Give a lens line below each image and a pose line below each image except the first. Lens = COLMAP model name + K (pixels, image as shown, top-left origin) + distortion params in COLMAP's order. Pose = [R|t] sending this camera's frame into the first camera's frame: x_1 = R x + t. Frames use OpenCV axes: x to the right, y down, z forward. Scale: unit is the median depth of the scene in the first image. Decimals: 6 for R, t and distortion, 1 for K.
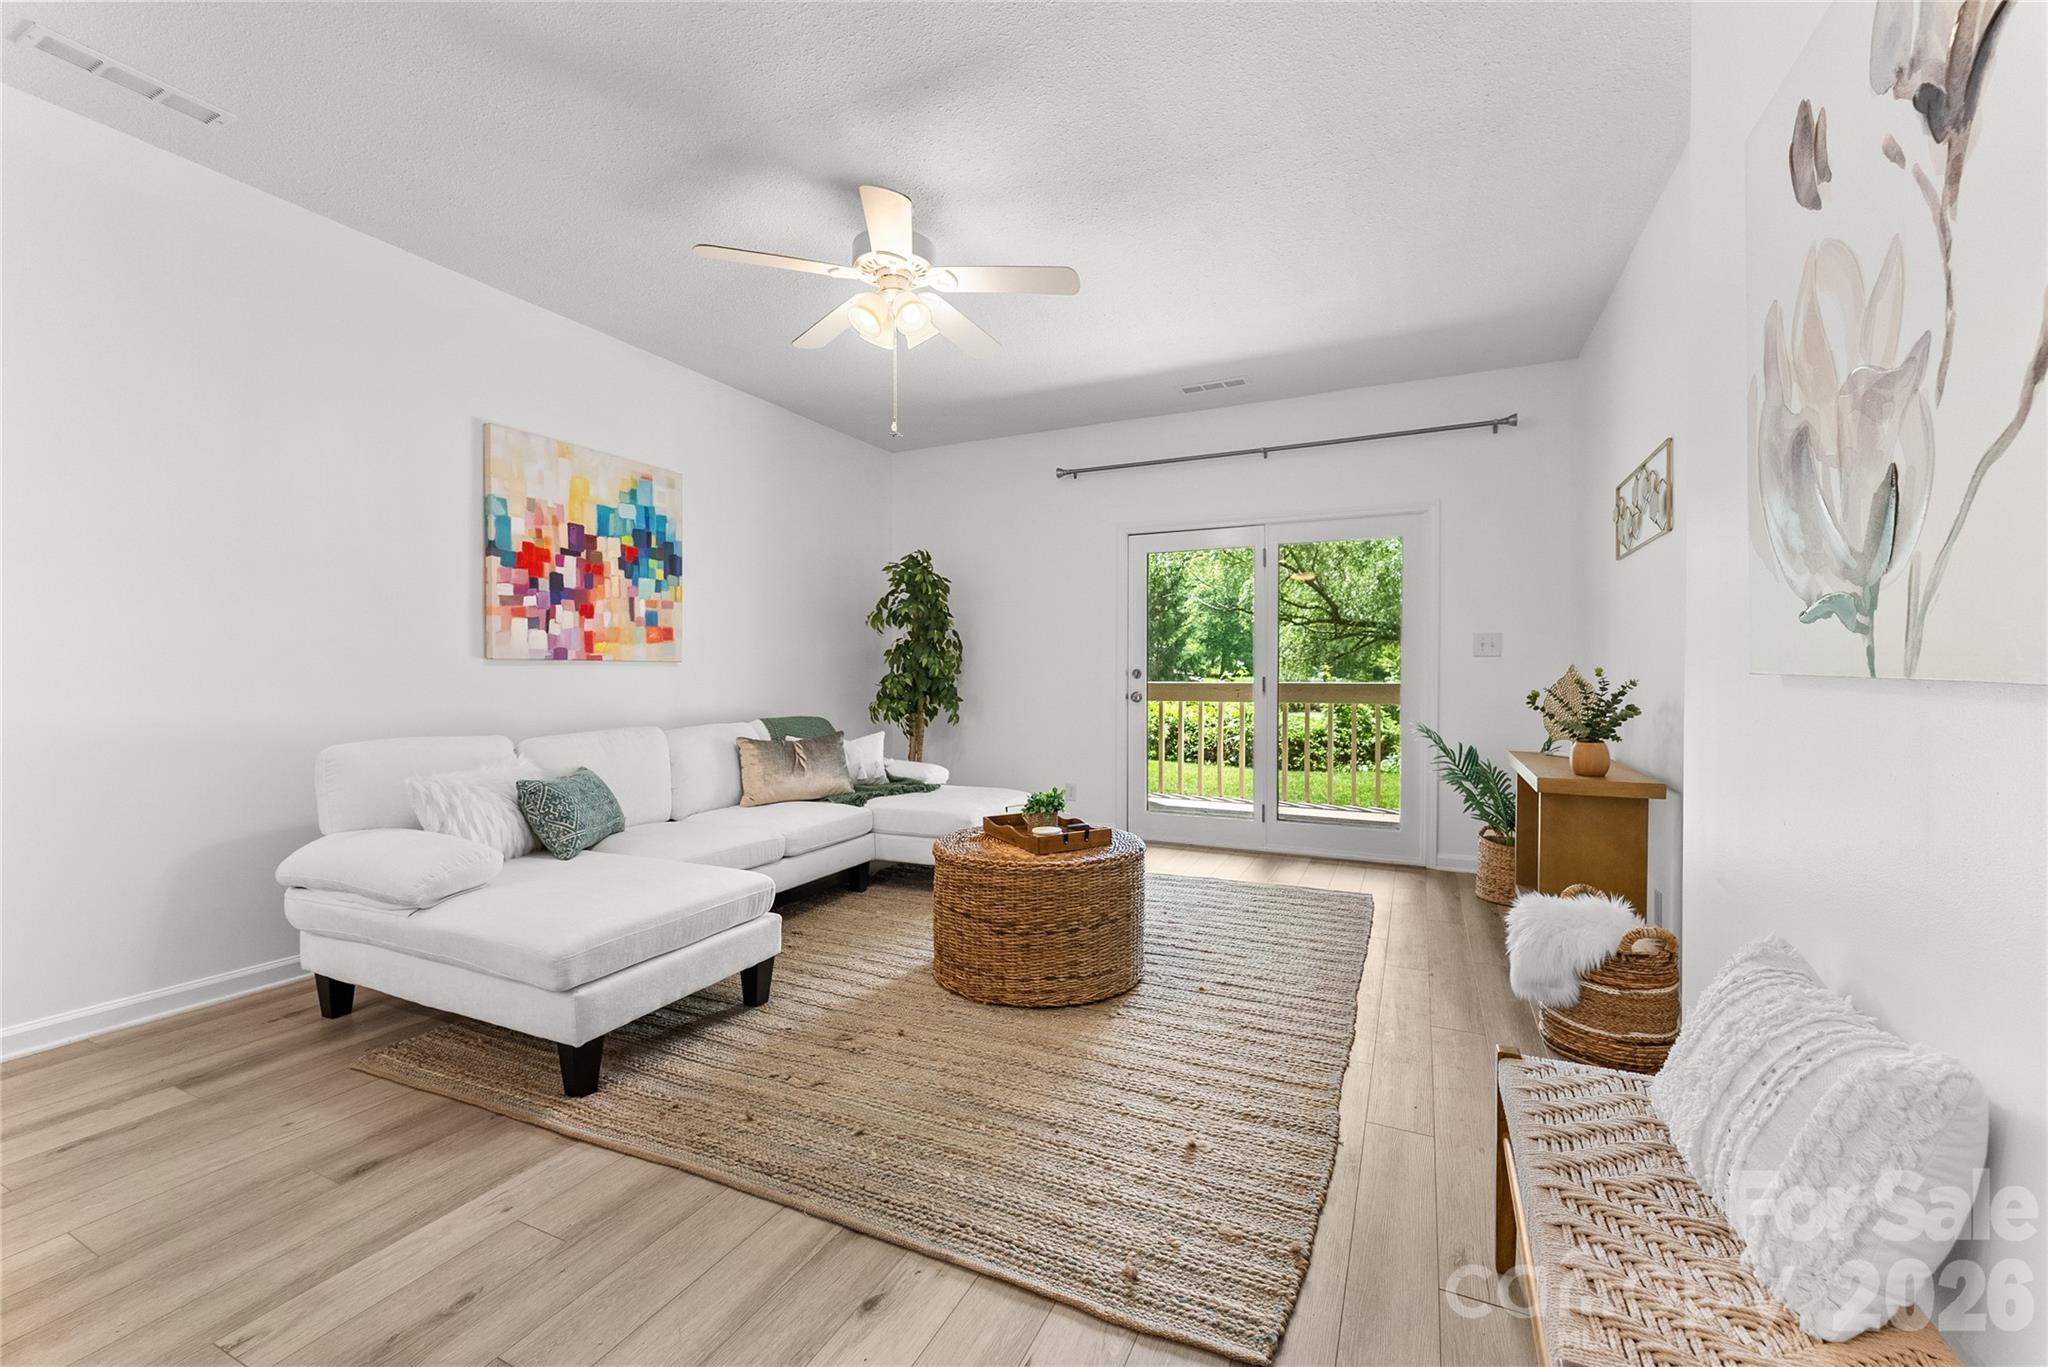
lens RADIAL K [[822.4, 0, 1027.3], [0, 822.4, 682.2], [0, 0, 1]] dist [-0.001080, -0.000835]
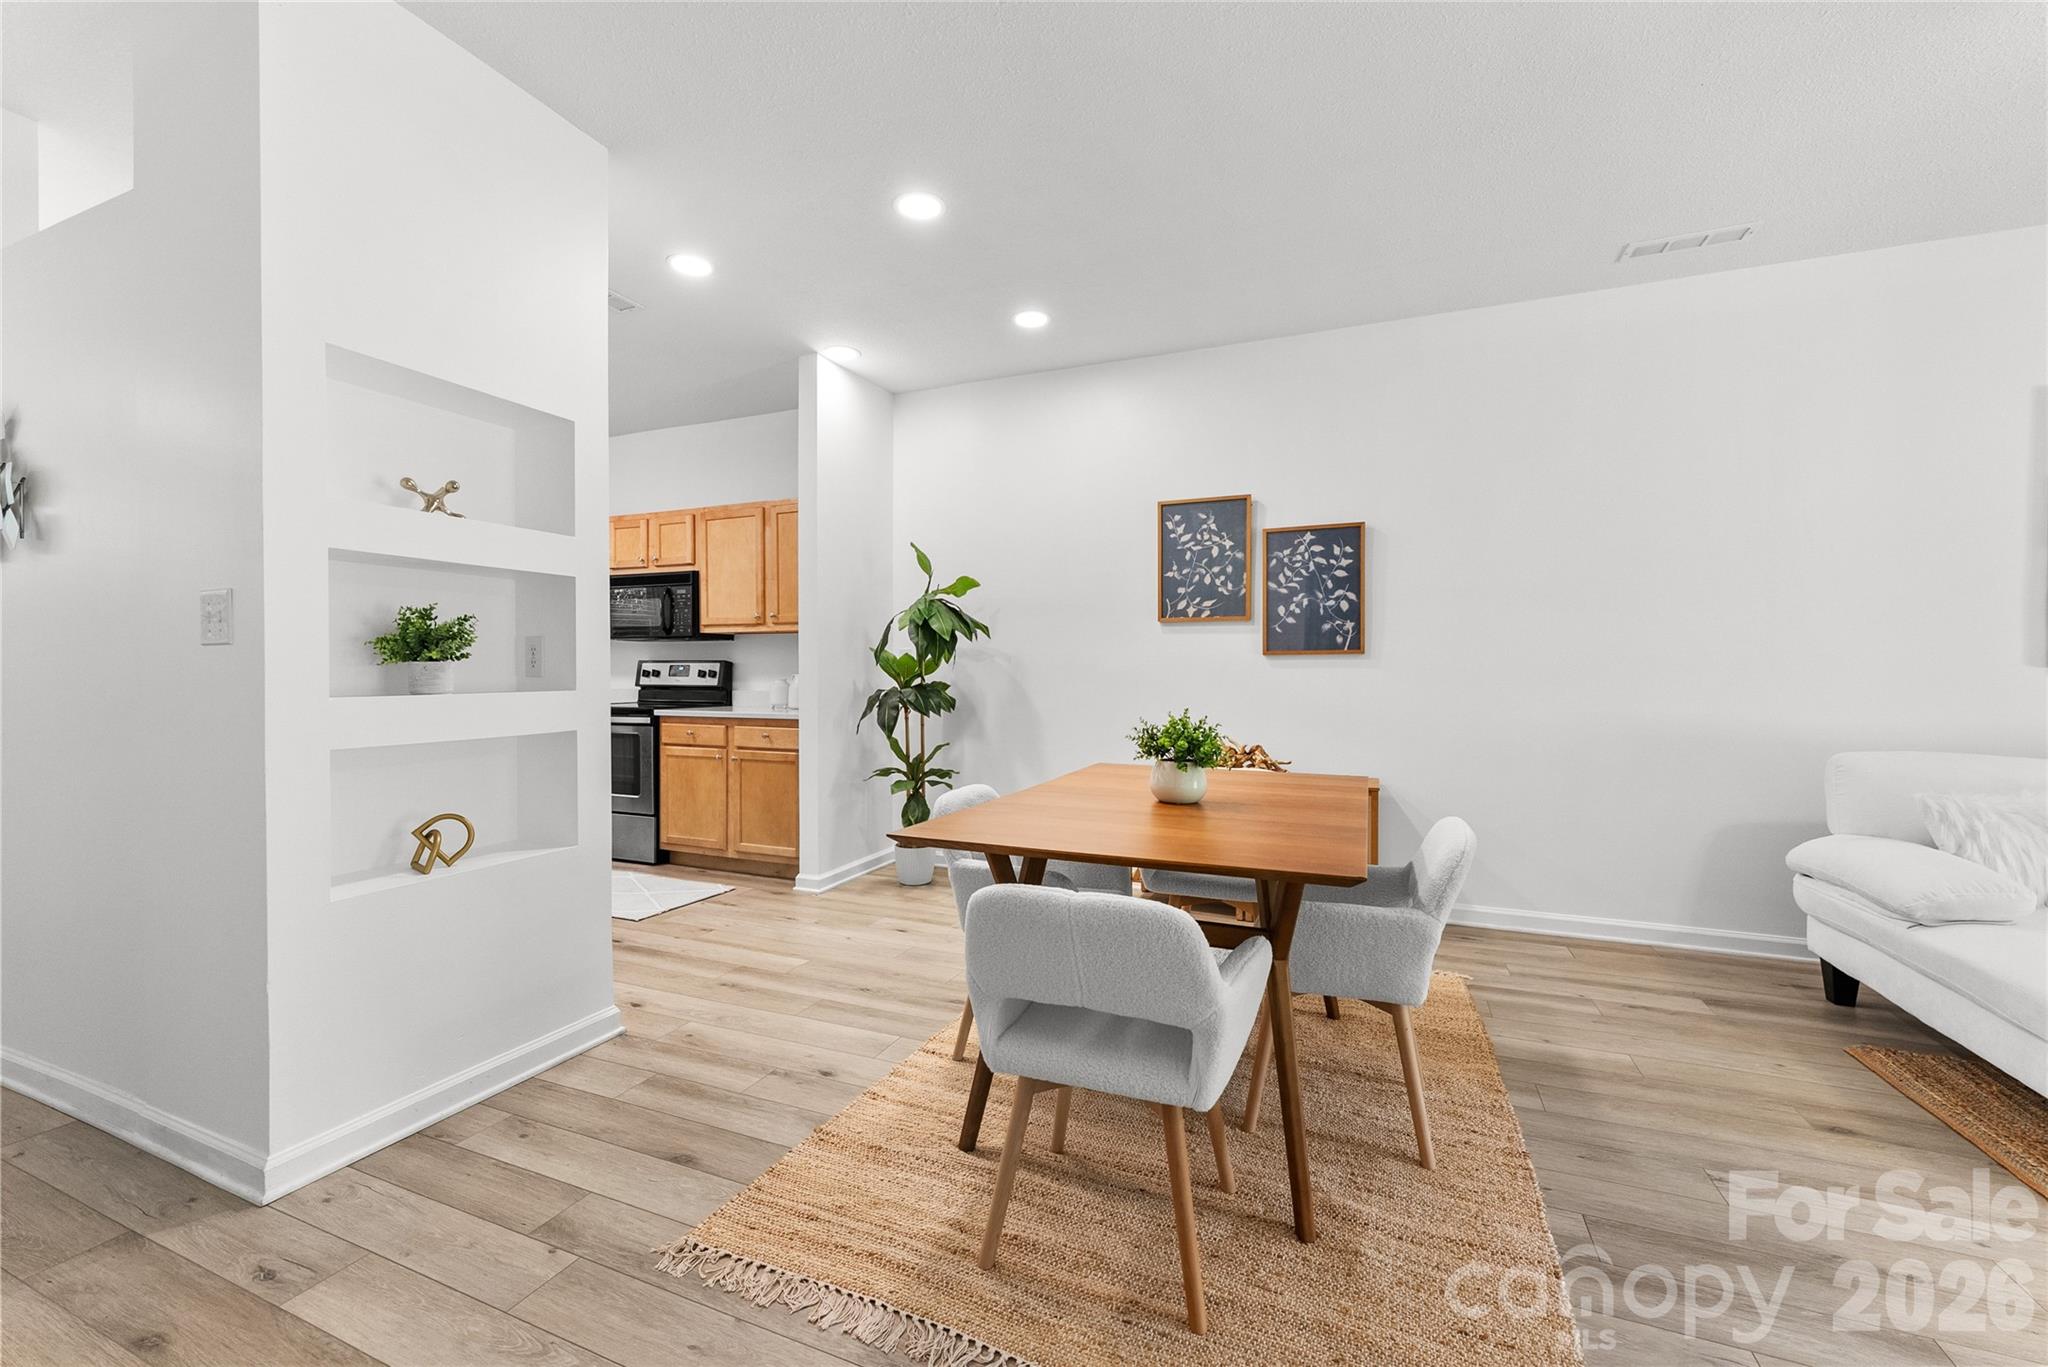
lens RADIAL K [[822.4, 0, 1027.8], [0, 822.4, 674.9], [0, 0, 1]] dist [-0.001080, -0.000835]
pose [[0.046029, 0.004741, -0.998929, 0.124727], [-0.012162, 0.999917, 0.004185, -0.011198], [0.998866, 0.011956, 0.046083, -0.081461]]
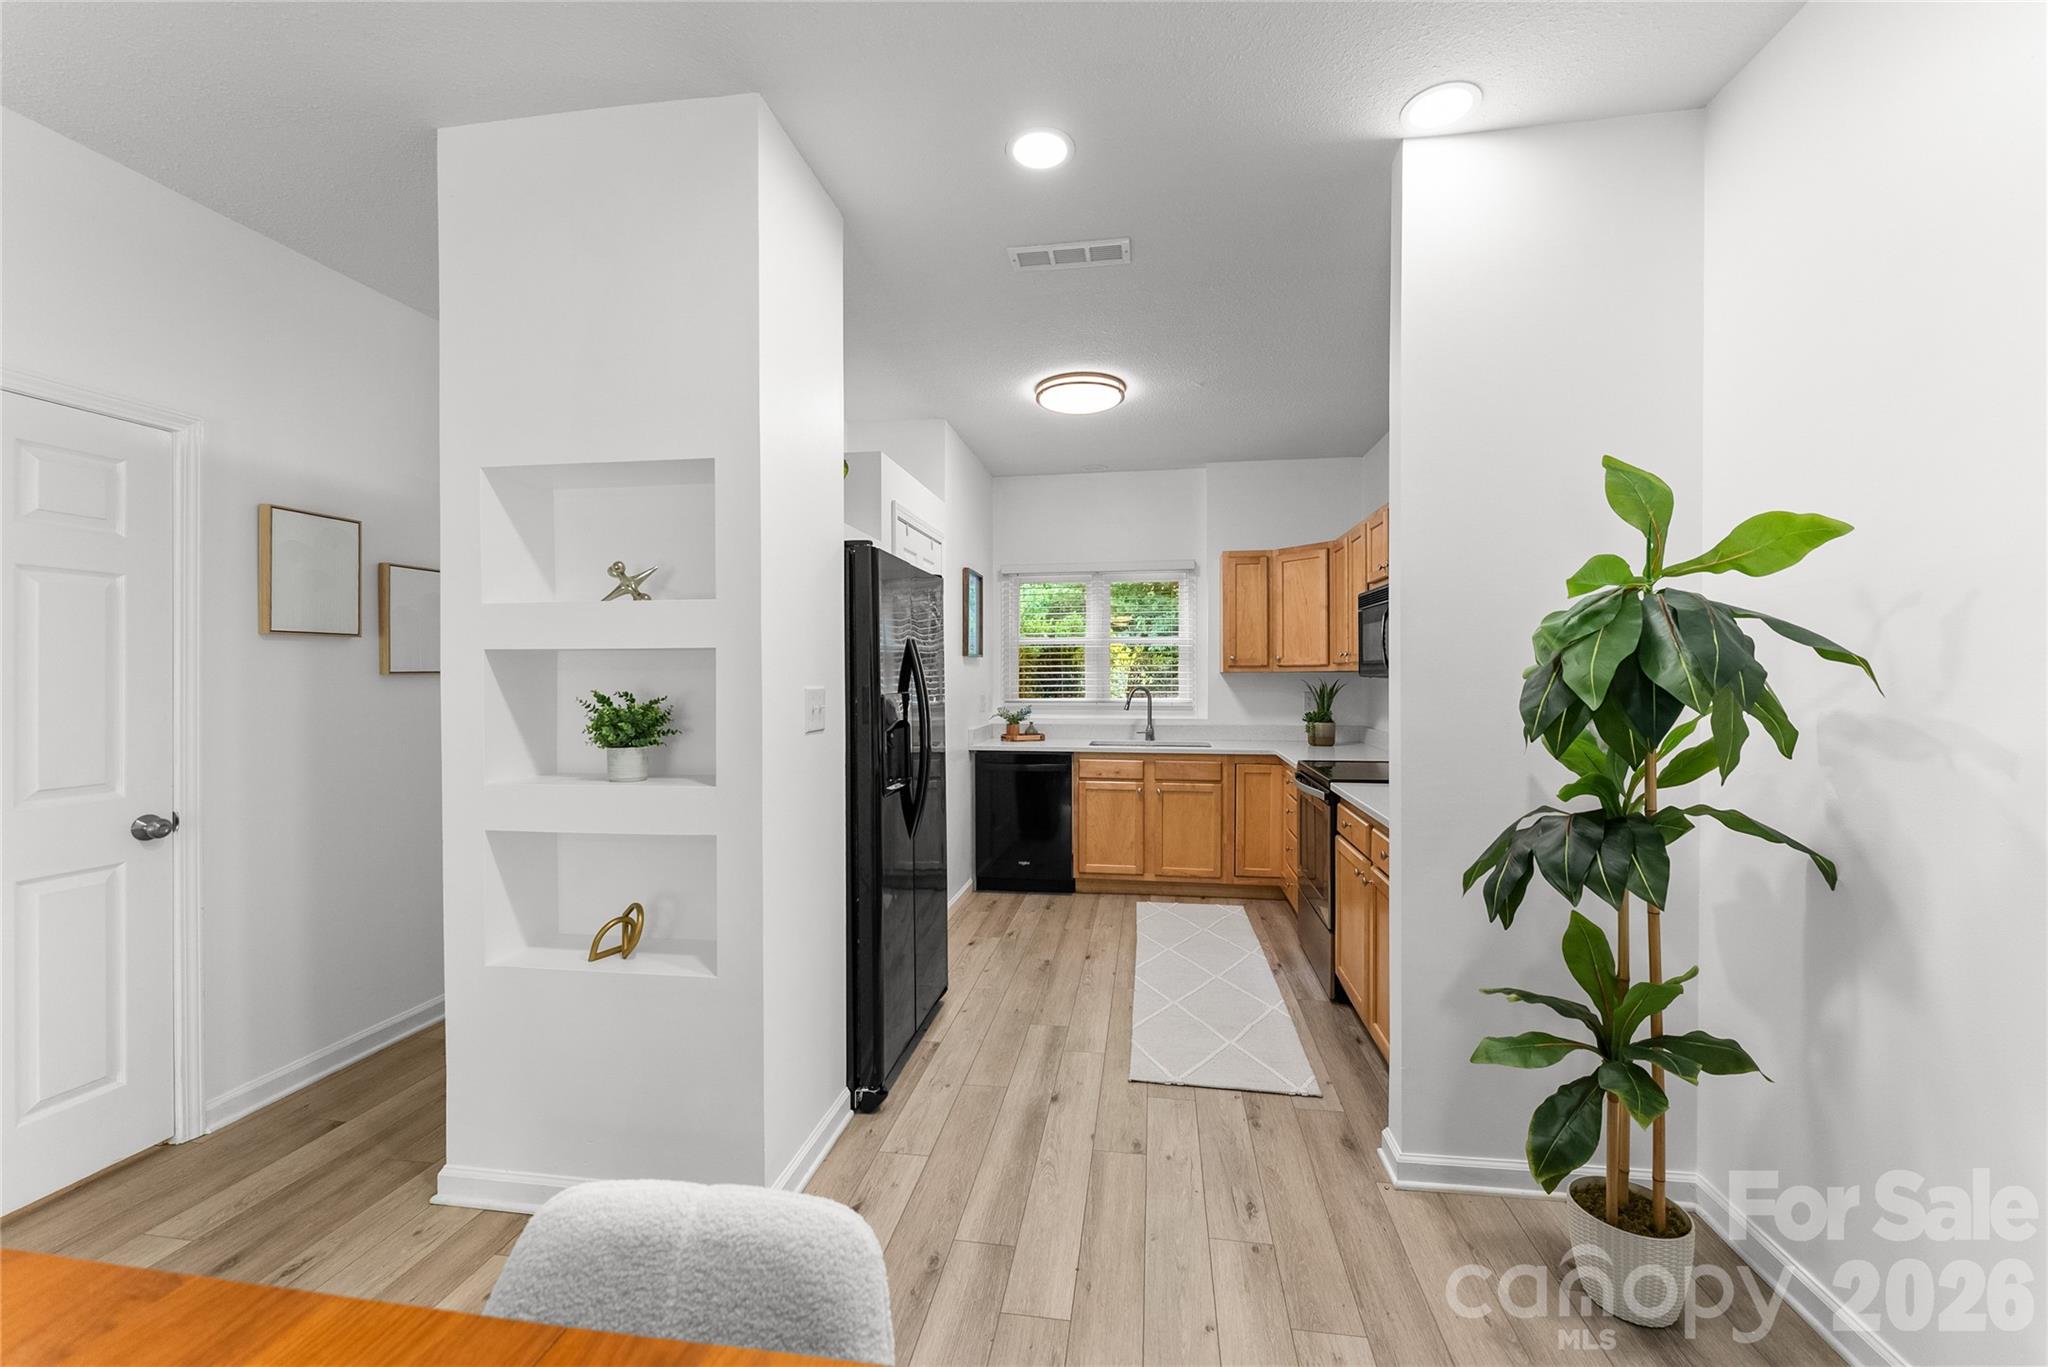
lens RADIAL K [[822.4, 0, 1029.5], [0, 822.4, 680.3], [0, 0, 1]] dist [-0.001080, -0.000835]
pose [[-0.957503, 0.003335, -0.288404, -0.580238], [-0.001834, 0.999843, 0.017650, -0.069924], [0.288417, 0.017428, -0.957346, 0.155819]]
